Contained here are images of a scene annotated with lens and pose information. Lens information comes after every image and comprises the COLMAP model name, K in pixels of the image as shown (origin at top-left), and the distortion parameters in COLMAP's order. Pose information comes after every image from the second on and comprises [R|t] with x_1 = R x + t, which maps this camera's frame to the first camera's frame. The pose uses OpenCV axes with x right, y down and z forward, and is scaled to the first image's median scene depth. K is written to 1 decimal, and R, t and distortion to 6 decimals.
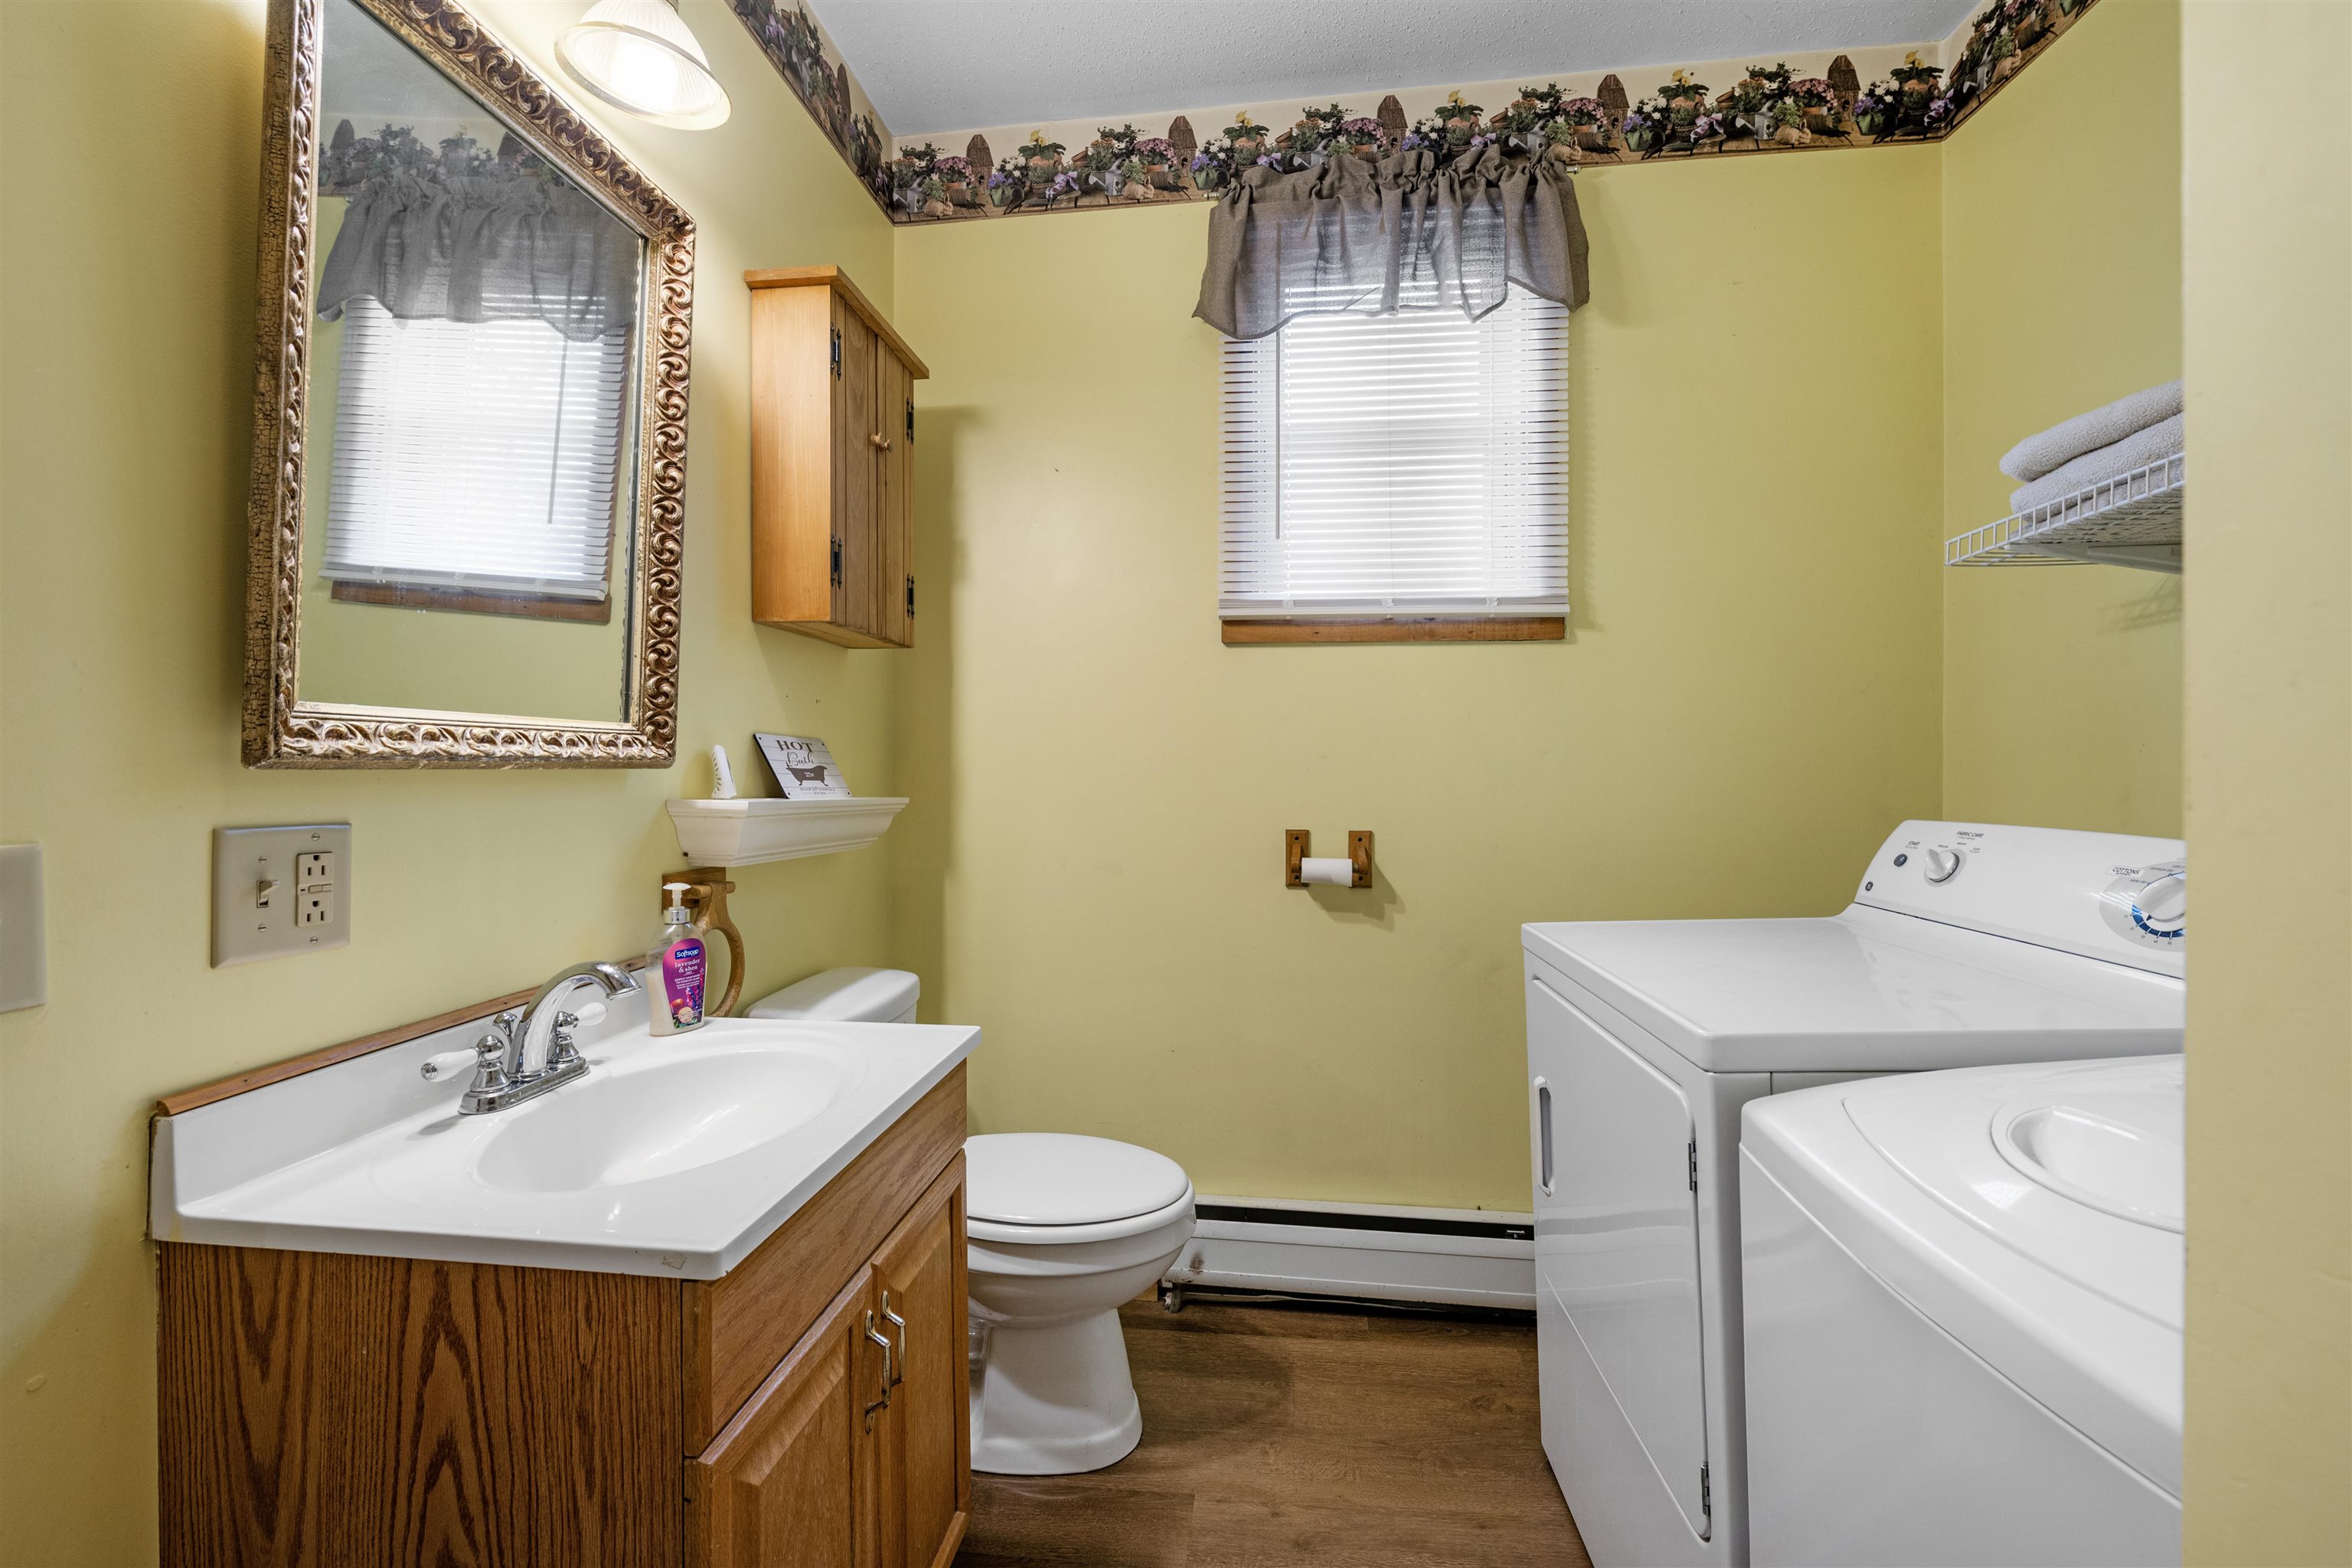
lens RADIAL K [[978.4, 0, 1171.7], [0, 978.4, 777.1], [0, 0, 1]] dist [-0.005194, -0.001866]
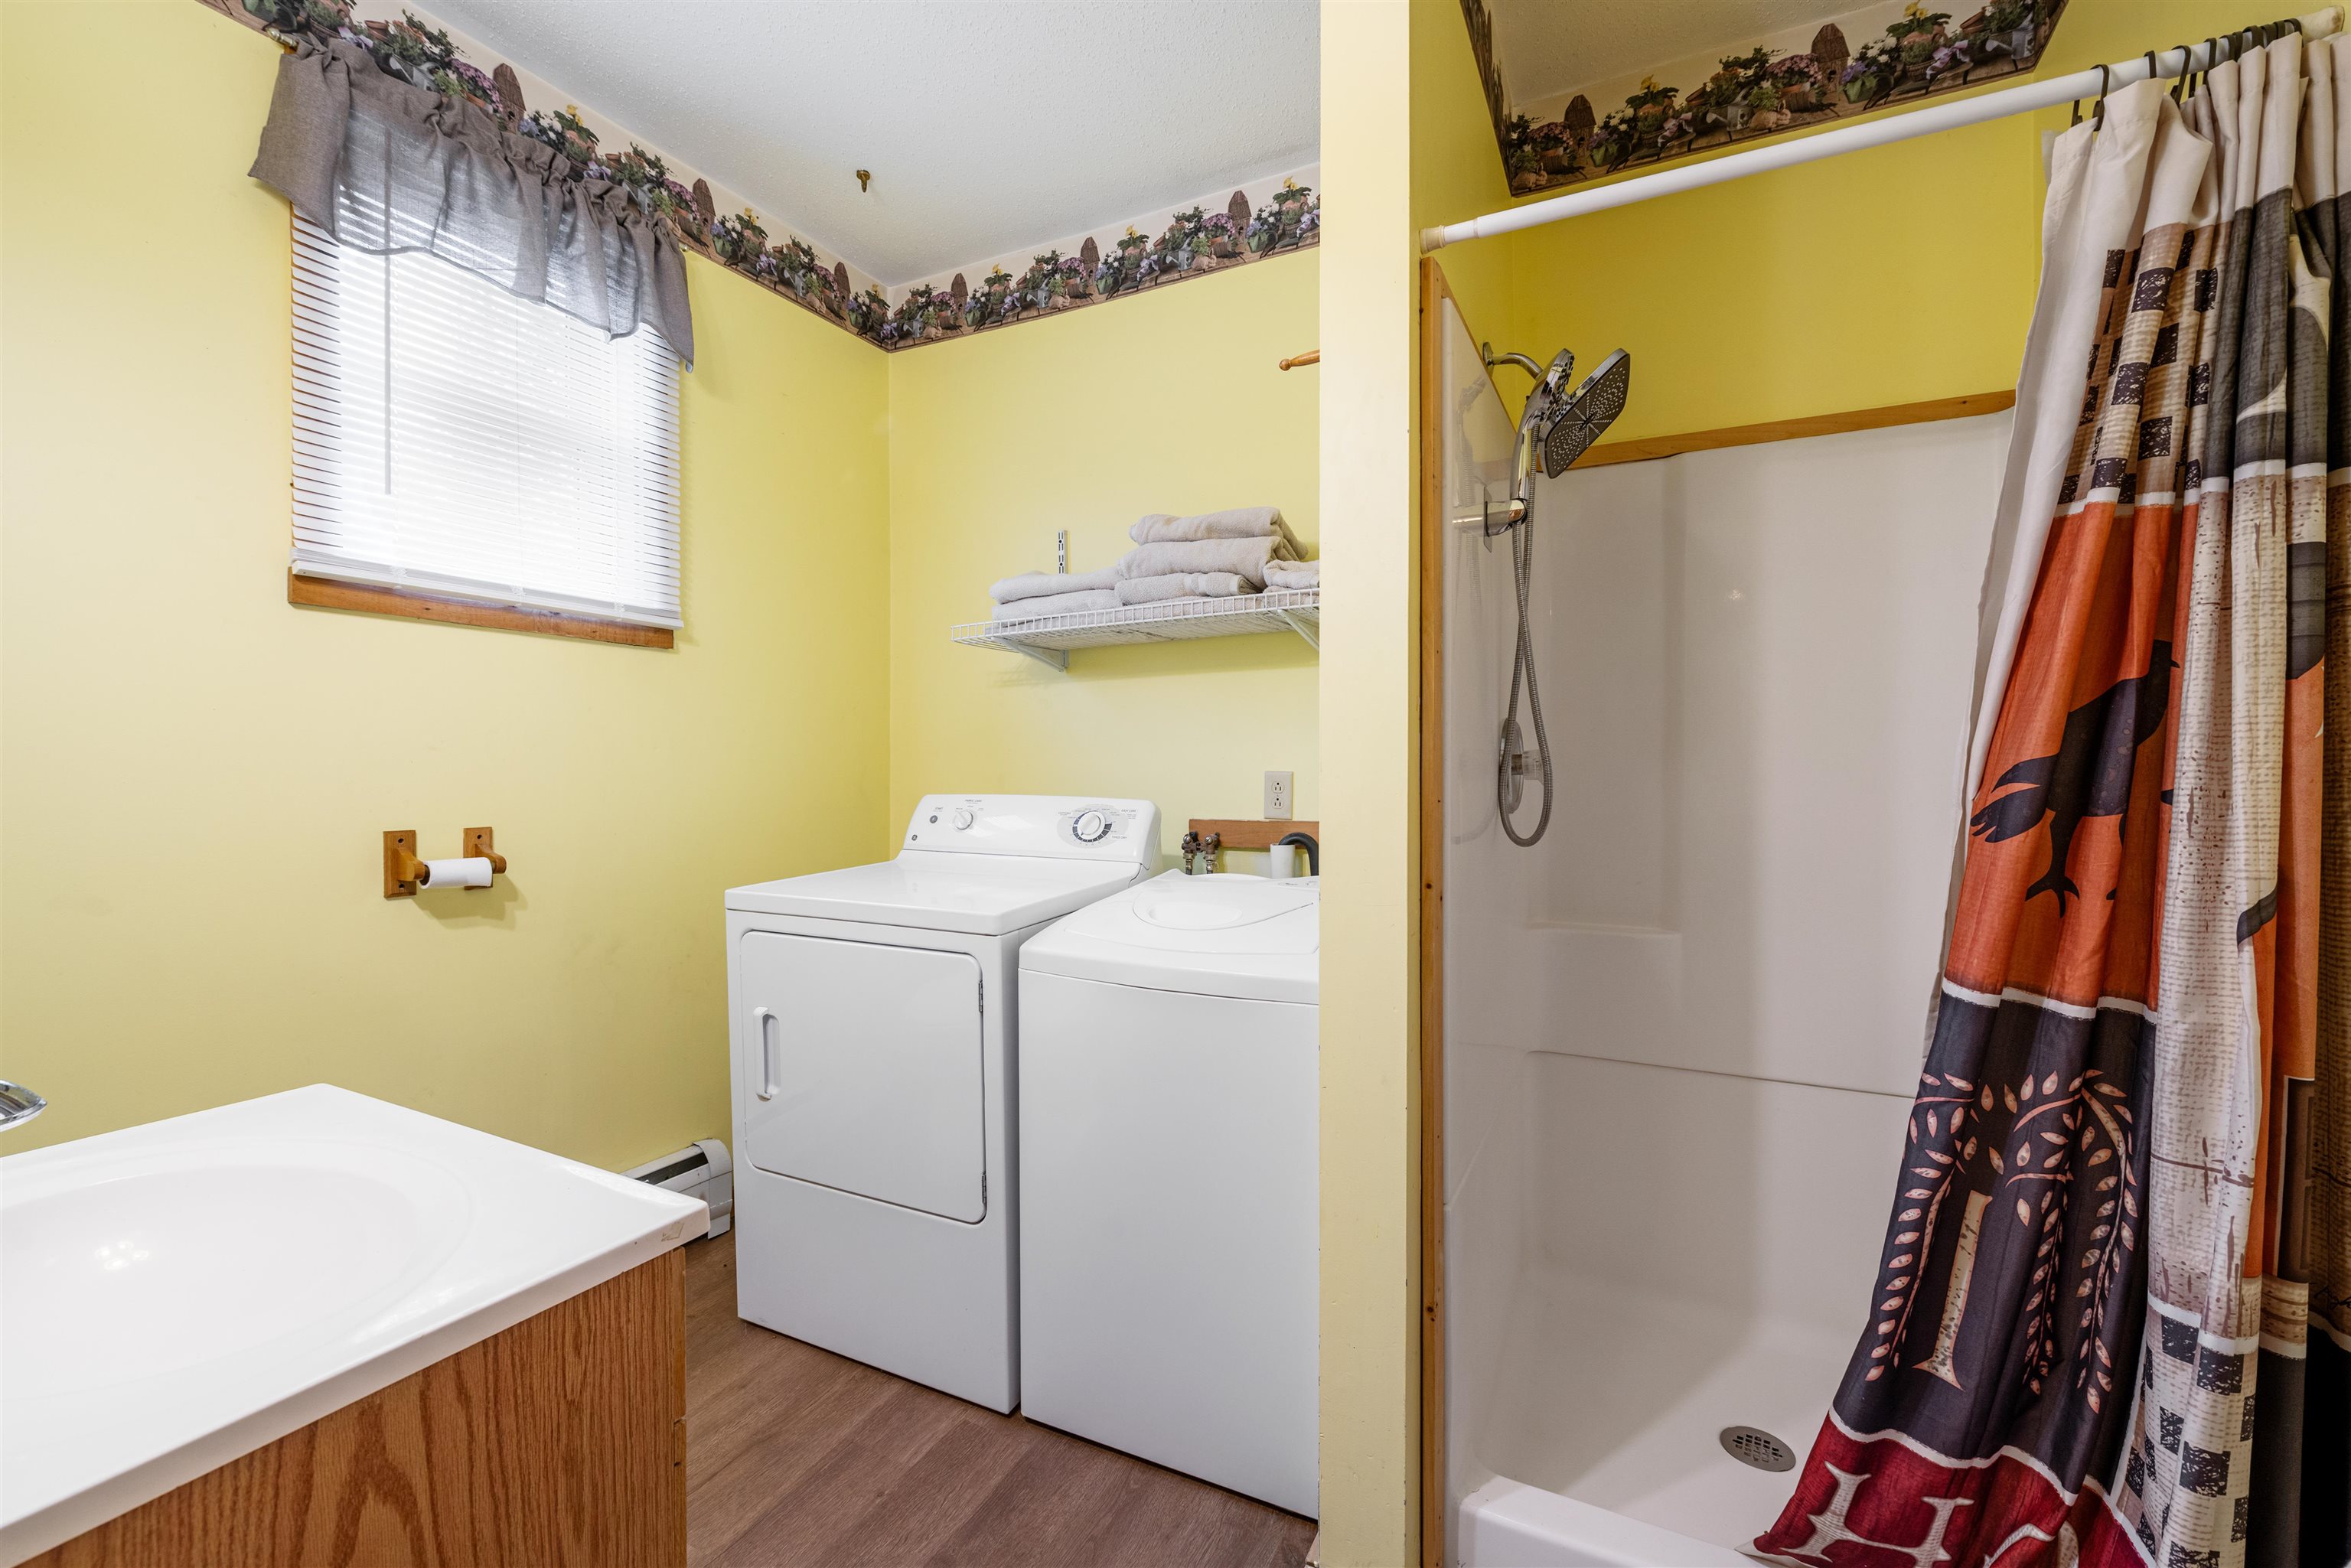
lens RADIAL K [[977.9, 0, 1167.7], [0, 977.9, 779.4], [0, 0, 1]] dist [-0.005194, -0.001866]
pose [[0.343261, -0.010983, 0.939176, -0.494154], [0.008360, 0.999928, 0.008637, 0.006824], [-0.939203, 0.004887, 0.343328, 0.061959]]
